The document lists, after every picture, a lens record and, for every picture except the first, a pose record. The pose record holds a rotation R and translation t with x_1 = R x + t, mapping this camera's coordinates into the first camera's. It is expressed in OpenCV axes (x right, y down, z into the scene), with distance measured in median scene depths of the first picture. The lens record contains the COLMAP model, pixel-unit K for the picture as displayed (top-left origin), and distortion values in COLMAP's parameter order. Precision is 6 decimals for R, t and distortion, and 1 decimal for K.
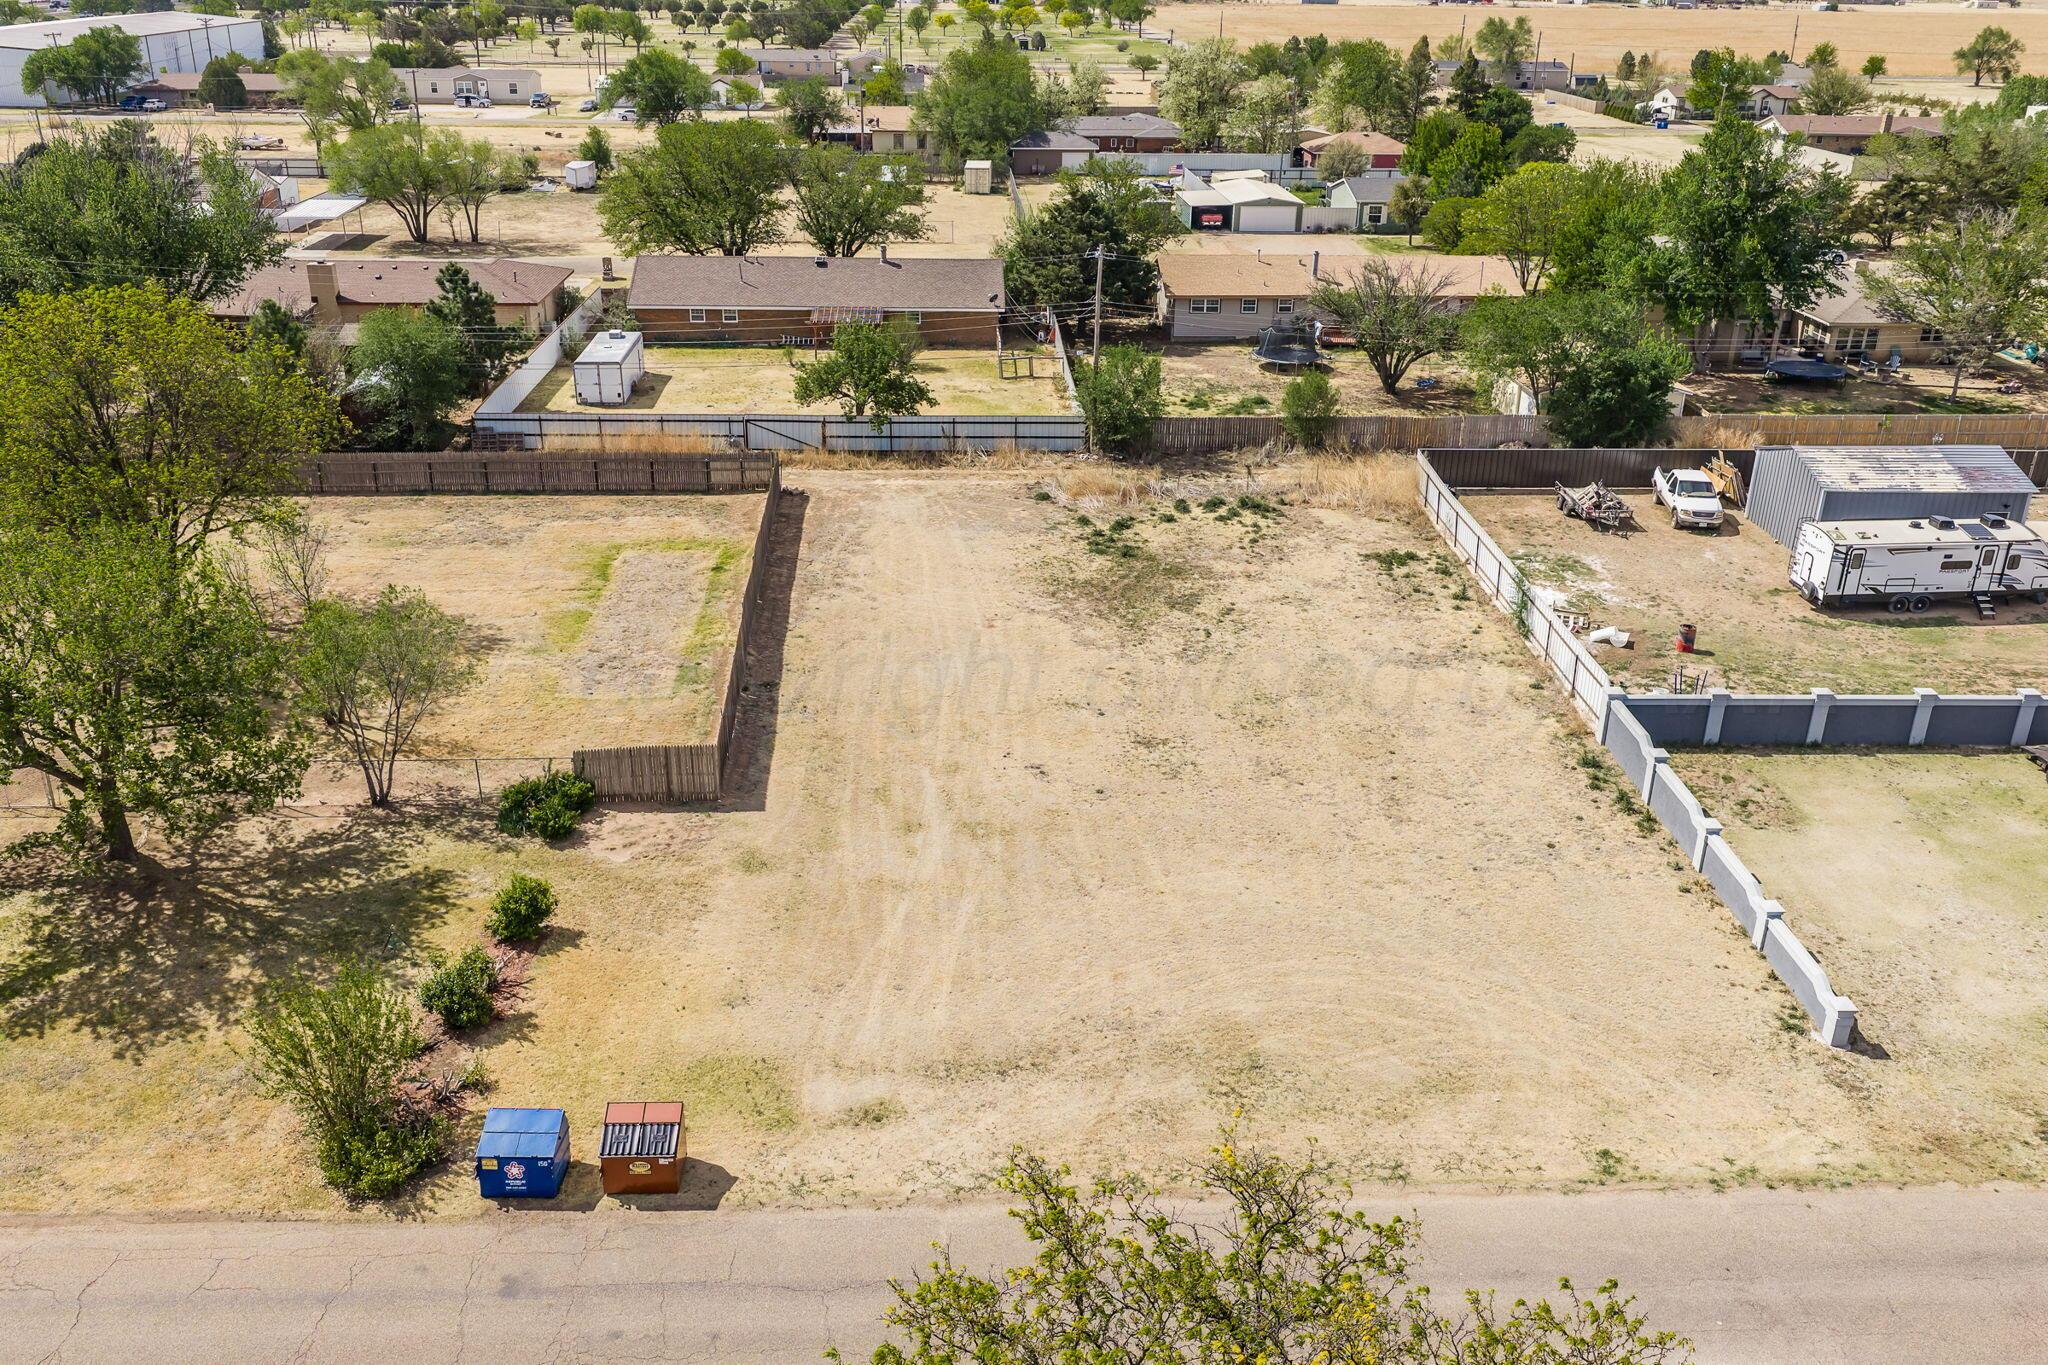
lens RADIAL K [[1708.3, 0, 1020.8], [0, 1708.3, 720.2], [0, 0, 1]] dist [0.017647, -0.026171]
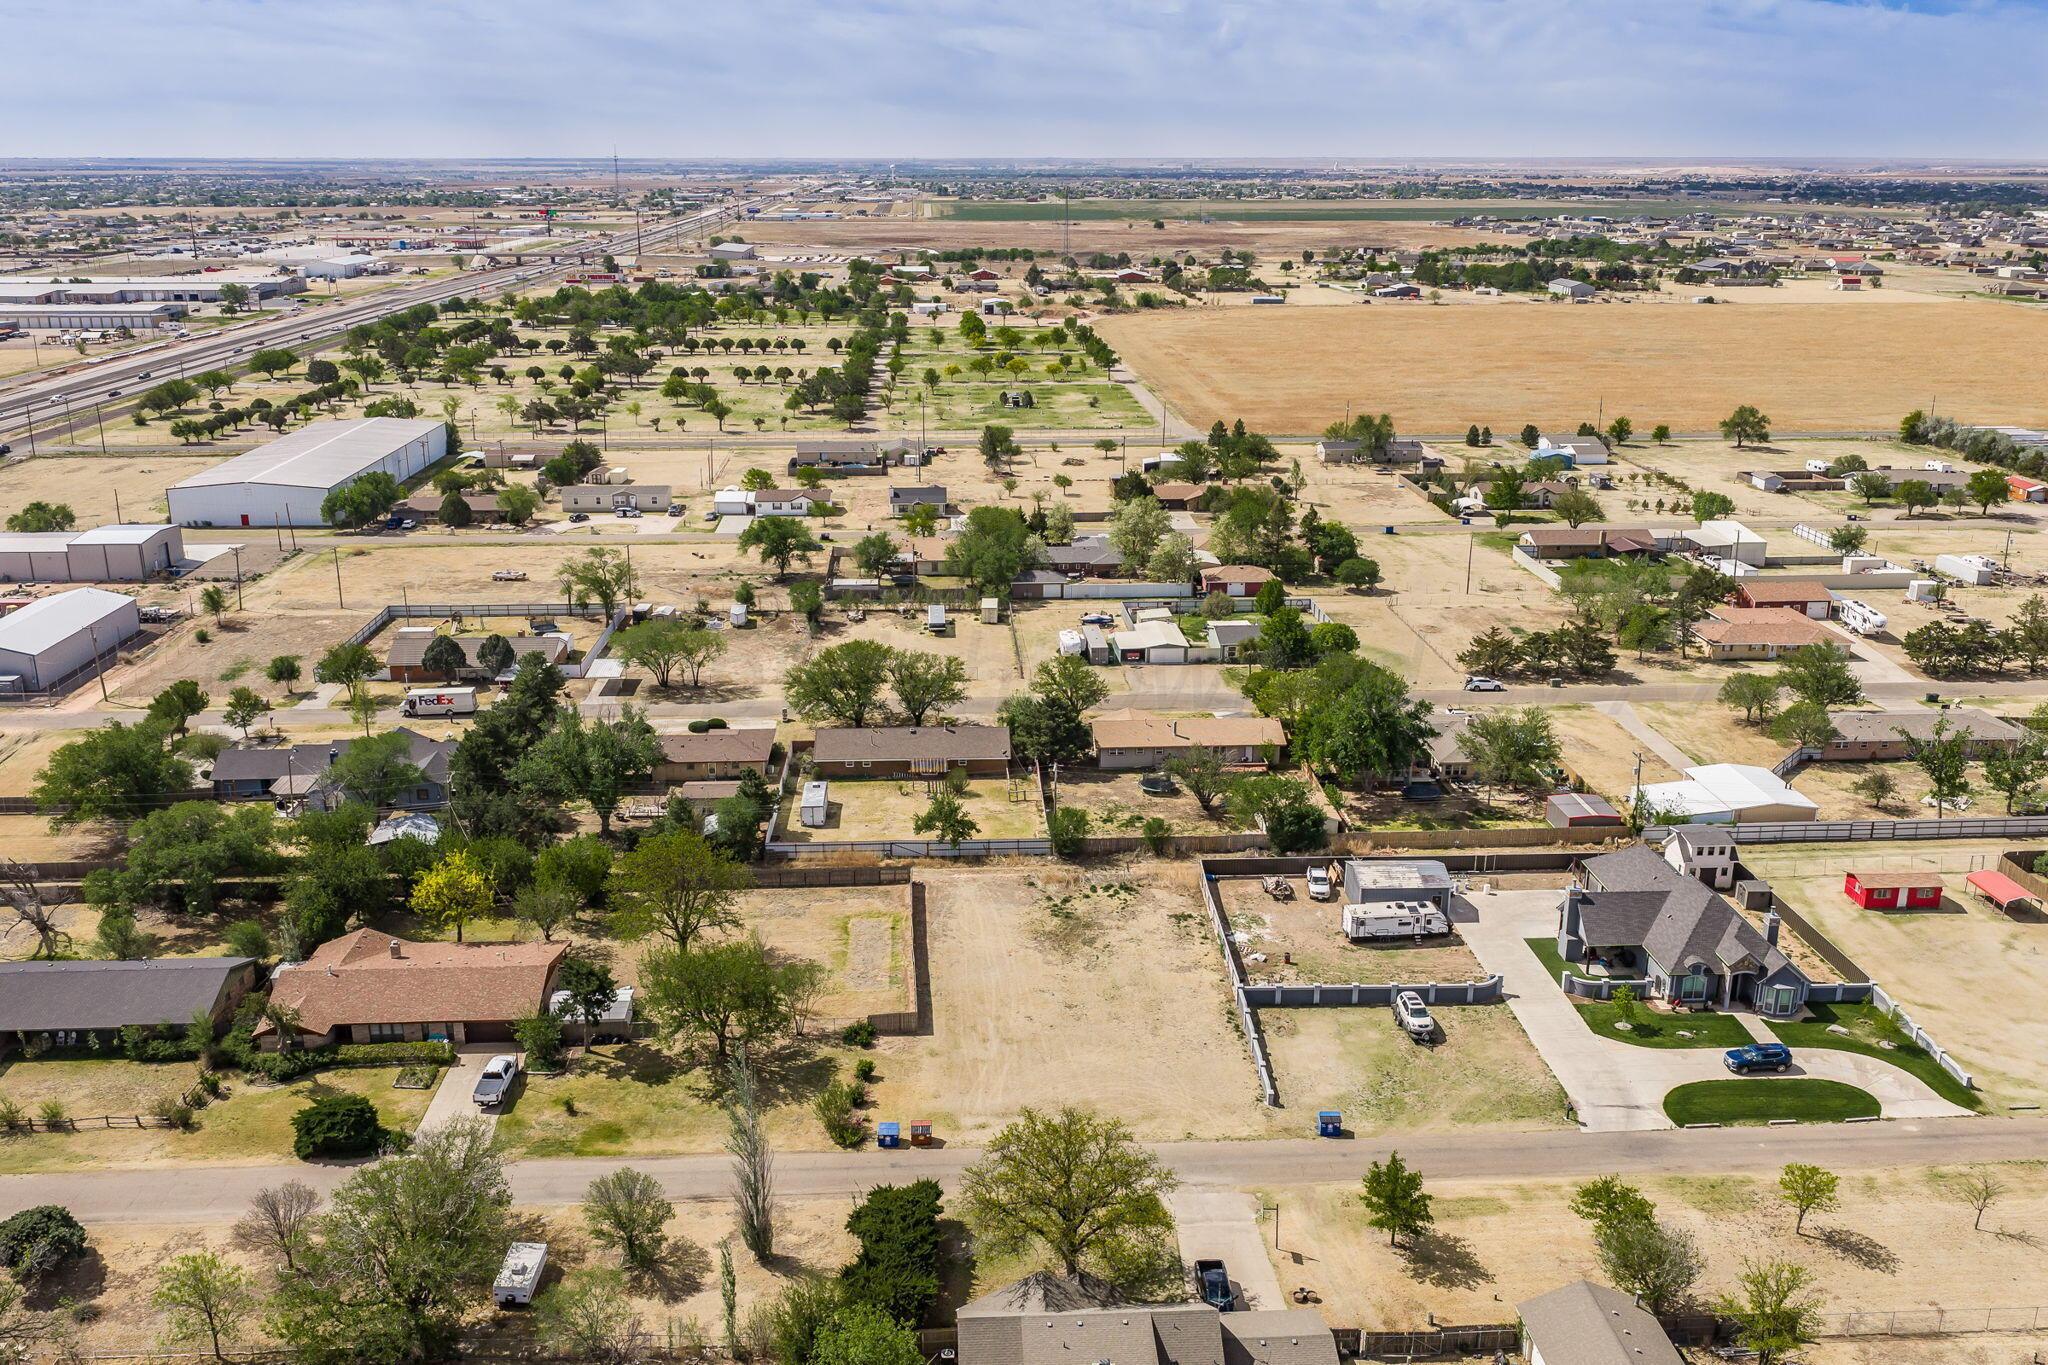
lens RADIAL K [[1740.4, 0, 1022.4], [0, 1740.4, 729.3], [0, 0, 1]] dist [0.043811, -0.058047]
pose [[0.999903, -0.013626, 0.002761, -0.001183], [0.013835, 0.994841, -0.100495, -0.075210], [-0.001378, 0.100524, 0.994934, -0.912840]]
